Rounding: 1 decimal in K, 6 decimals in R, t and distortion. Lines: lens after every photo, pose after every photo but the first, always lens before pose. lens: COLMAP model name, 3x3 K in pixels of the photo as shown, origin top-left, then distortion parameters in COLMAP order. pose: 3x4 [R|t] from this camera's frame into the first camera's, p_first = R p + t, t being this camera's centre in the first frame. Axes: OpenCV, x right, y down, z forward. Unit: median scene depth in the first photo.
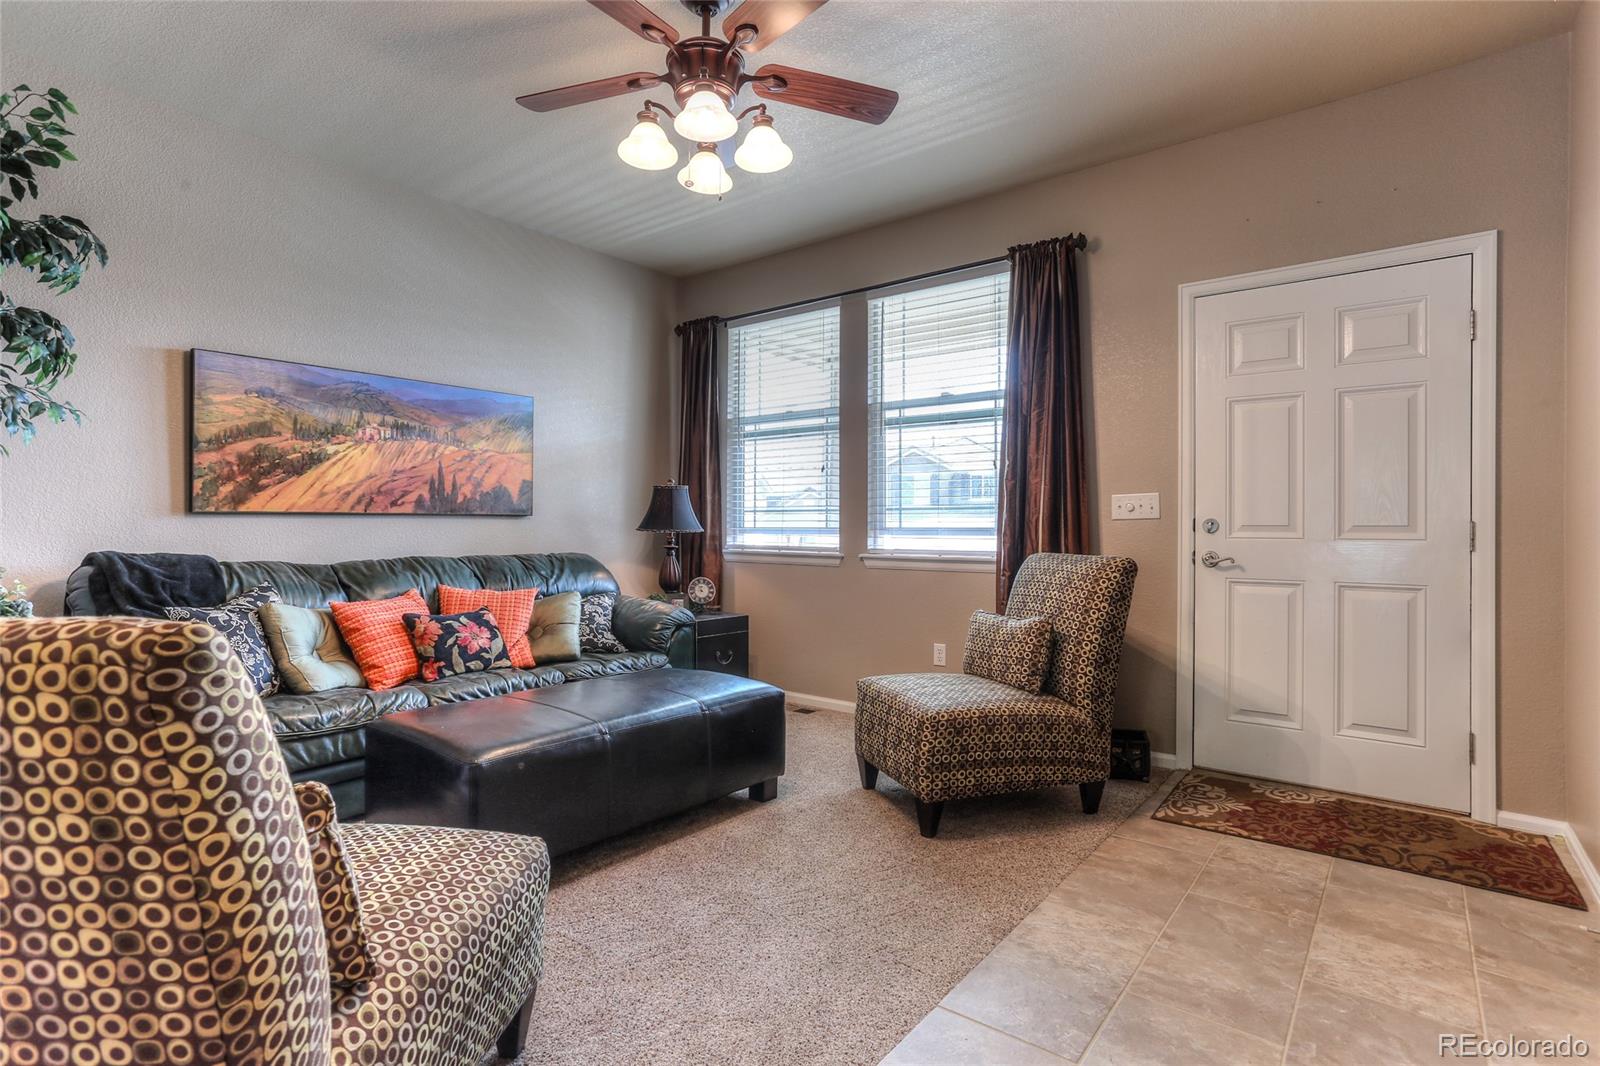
lens RADIAL K [[782.7, 0, 788.4], [0, 782.7, 532.1], [0, 0, 1]] dist [-0.048688, 0.031553]
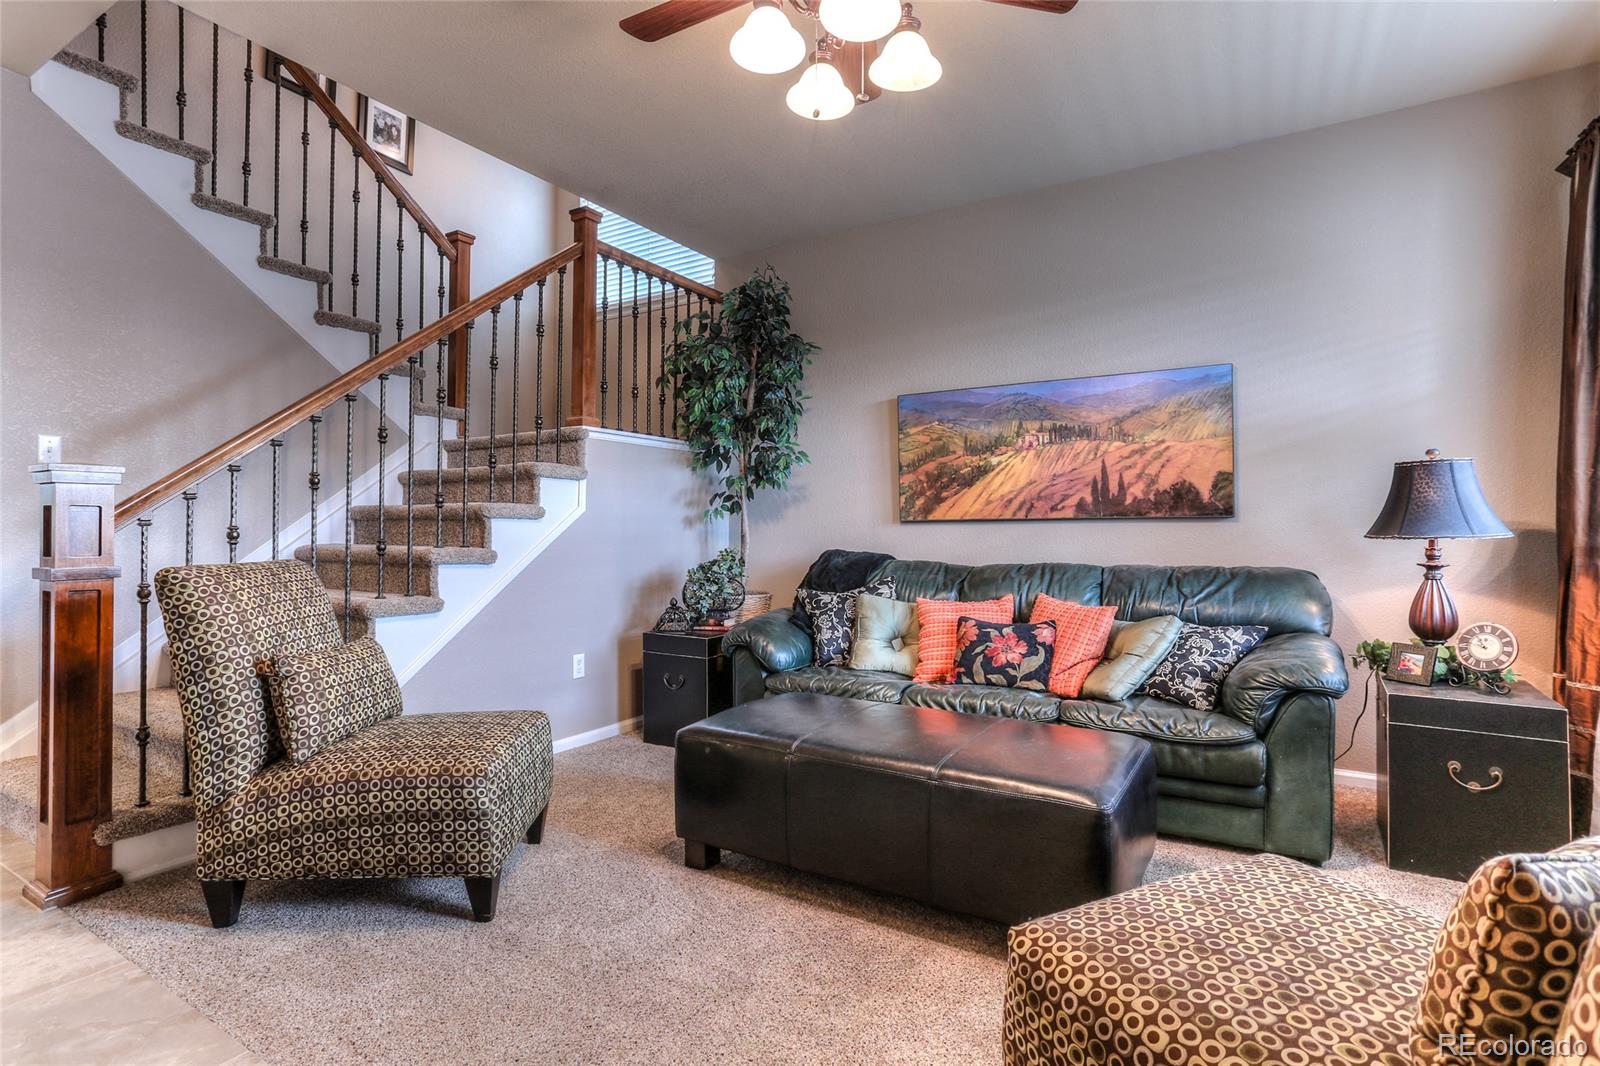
lens RADIAL K [[782.7, 0, 803.1], [0, 782.7, 528.7], [0, 0, 1]] dist [-0.048688, 0.031553]
pose [[0.132481, -0.007255, -0.991159, 0.441653], [-0.004357, 0.999959, -0.007902, -0.001710], [0.991176, 0.005366, 0.132444, 0.566645]]
